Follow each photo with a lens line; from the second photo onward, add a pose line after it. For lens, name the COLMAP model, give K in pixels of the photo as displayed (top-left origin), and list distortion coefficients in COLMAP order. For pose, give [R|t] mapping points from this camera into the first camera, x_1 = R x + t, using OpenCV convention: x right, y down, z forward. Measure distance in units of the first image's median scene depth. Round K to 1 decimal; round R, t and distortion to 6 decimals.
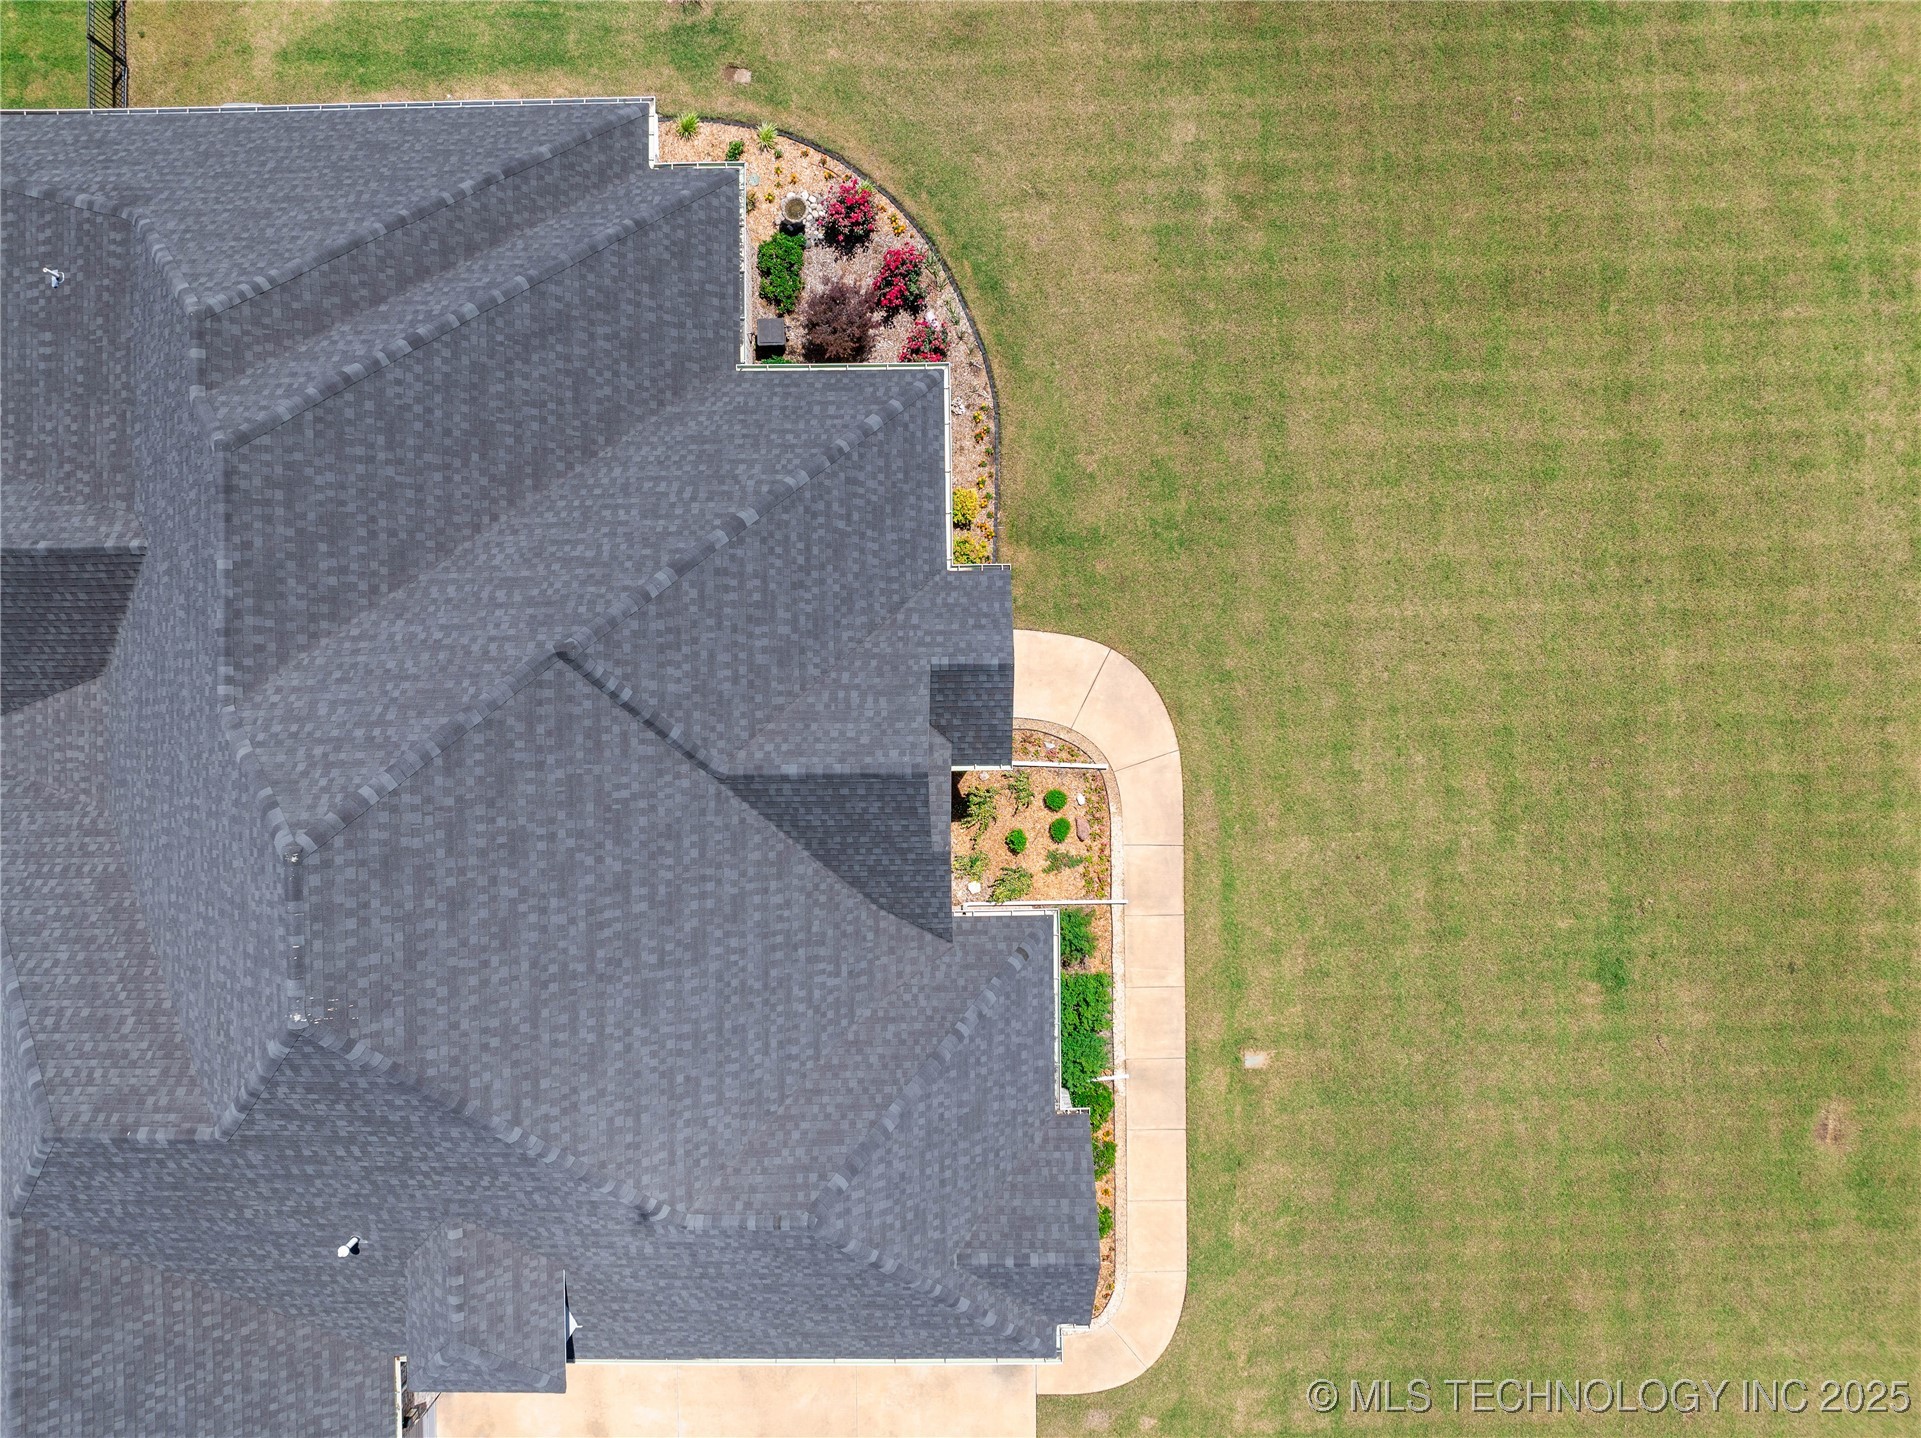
lens RADIAL K [[1349.6, 0, 963.4], [0, 1349.6, 725.4], [0, 0, 1]] dist [-0.050793, 0.019749]
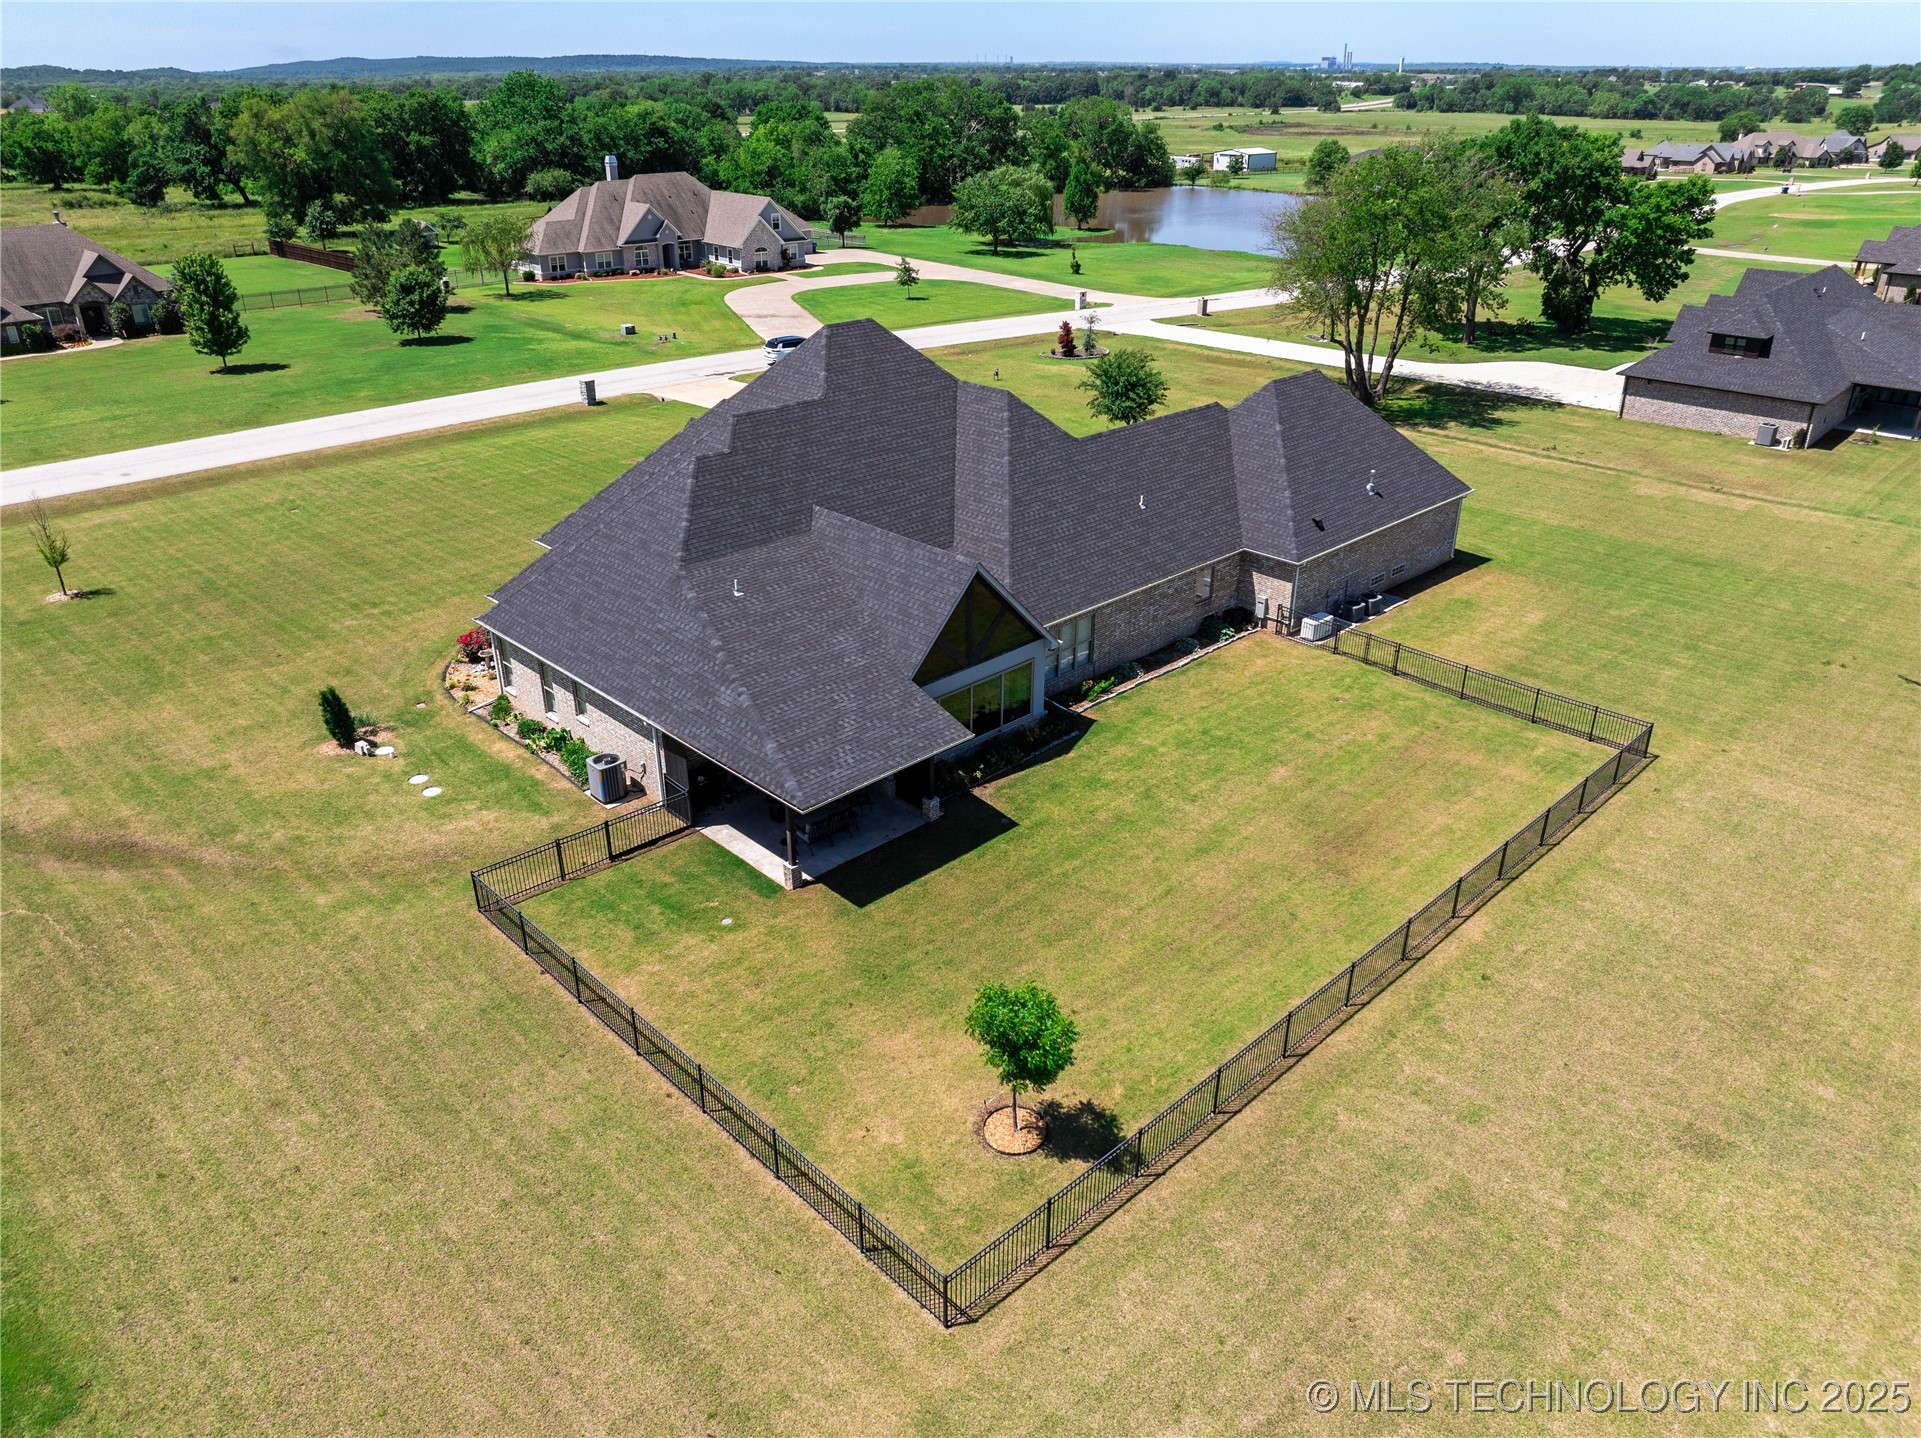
lens RADIAL K [[1349.6, 0, 953.2], [0, 1349.6, 731.7], [0, 0, 1]] dist [-0.050793, 0.019749]
pose [[-0.687863, -0.317802, 0.652569, -1.684497], [0.725817, -0.308358, 0.614902, -1.028827], [0.005808, 0.896614, 0.442774, 0.310374]]
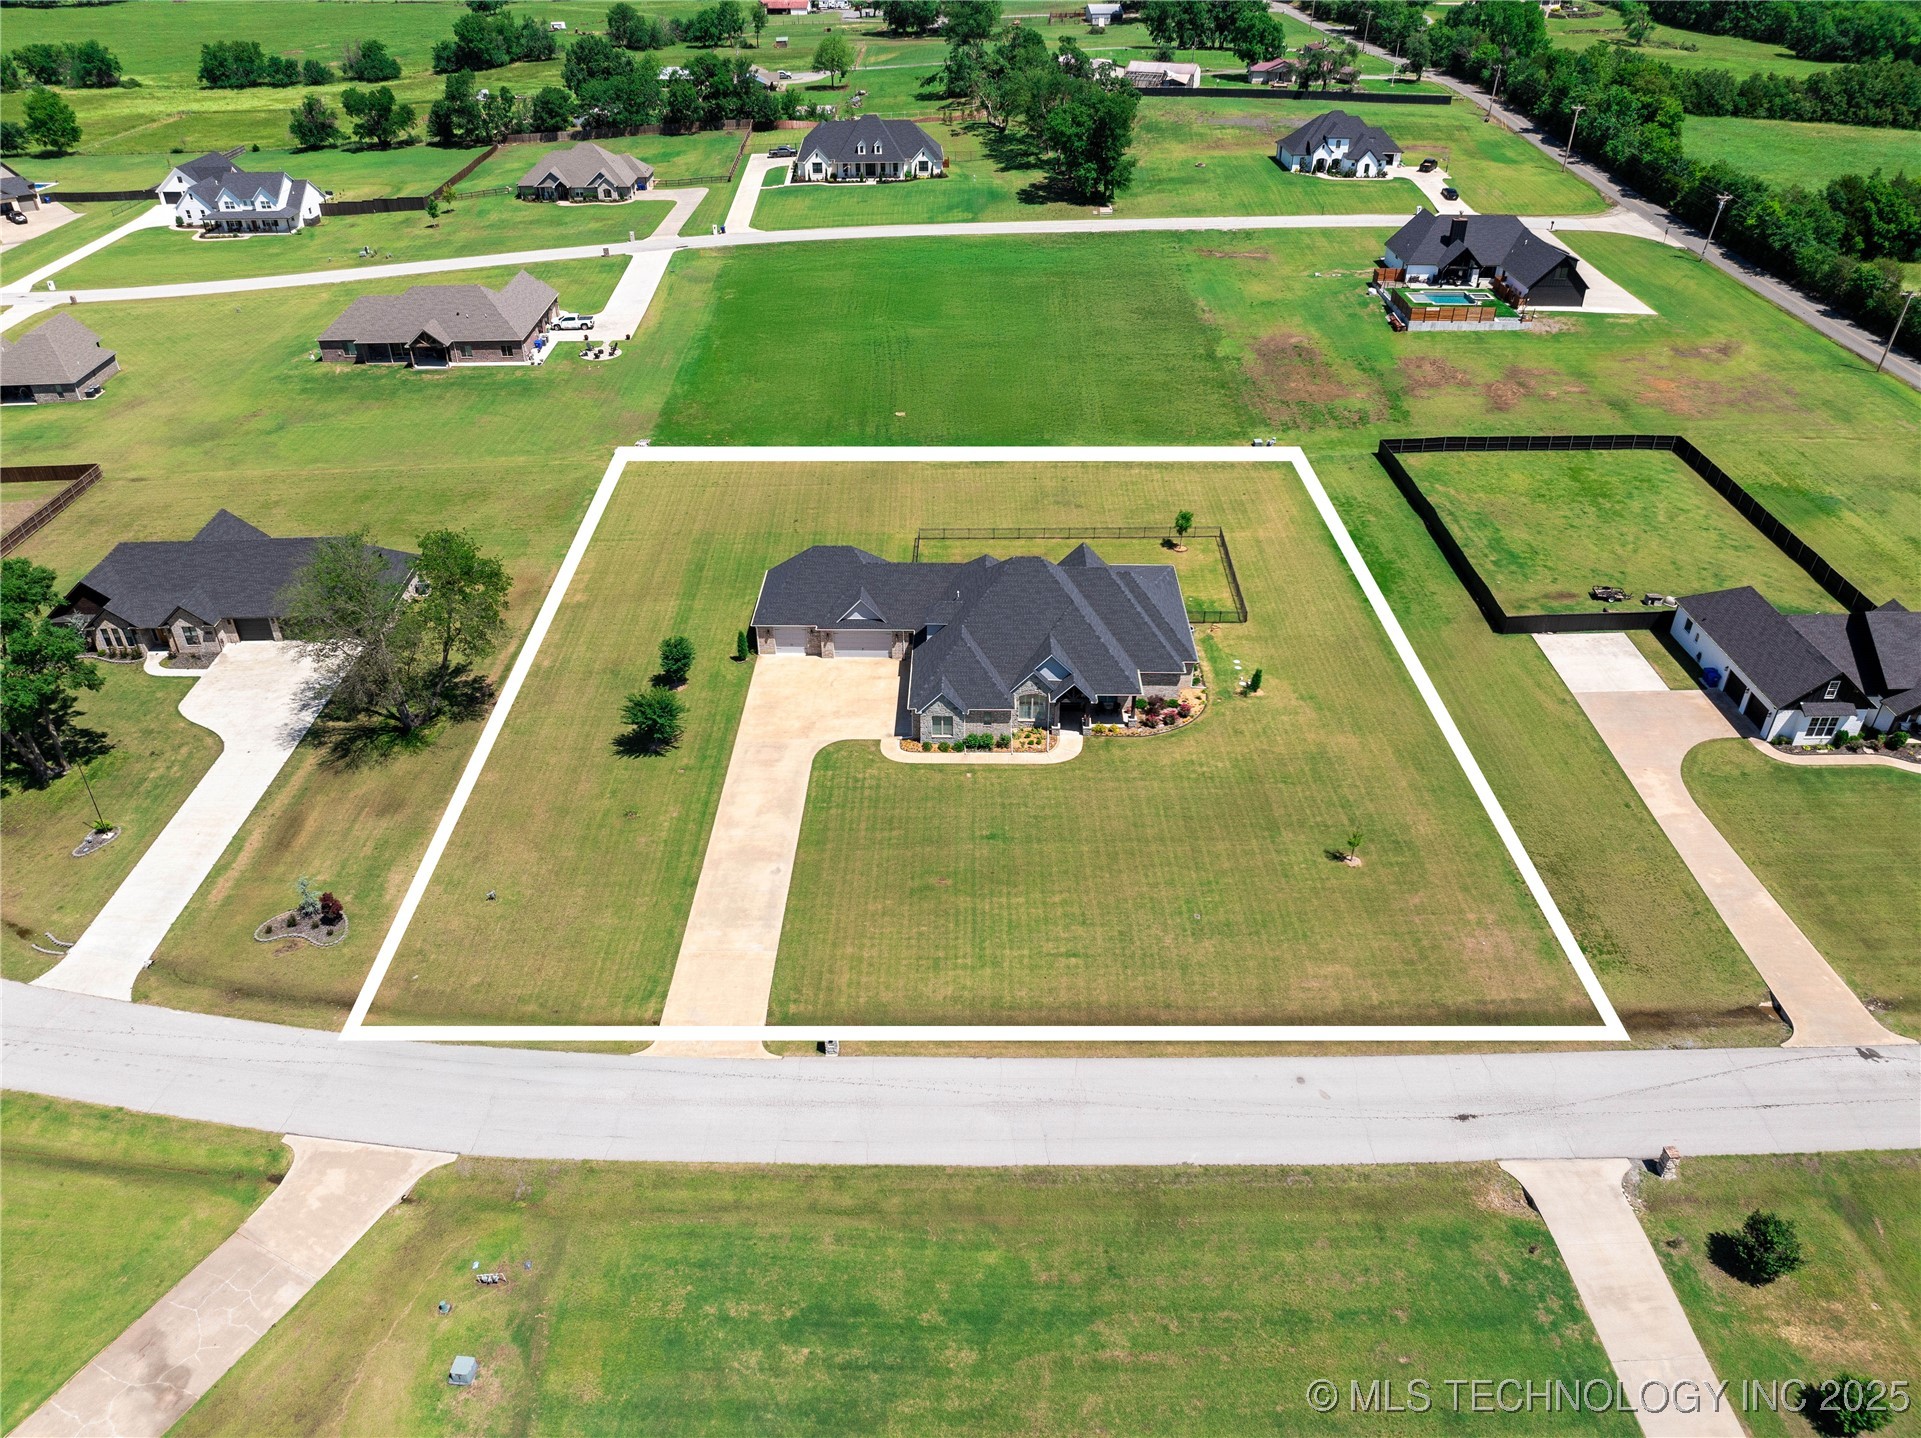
lens RADIAL K [[1349.6, 0, 960.2], [0, 1349.6, 713.5], [0, 0, 1]] dist [-0.050793, 0.019749]
pose [[-0.021997, 0.551748, -0.833721, 3.203568], [-0.999757, -0.010695, 0.019301, 0.203984], [0.001733, 0.833942, 0.551849, -1.172976]]
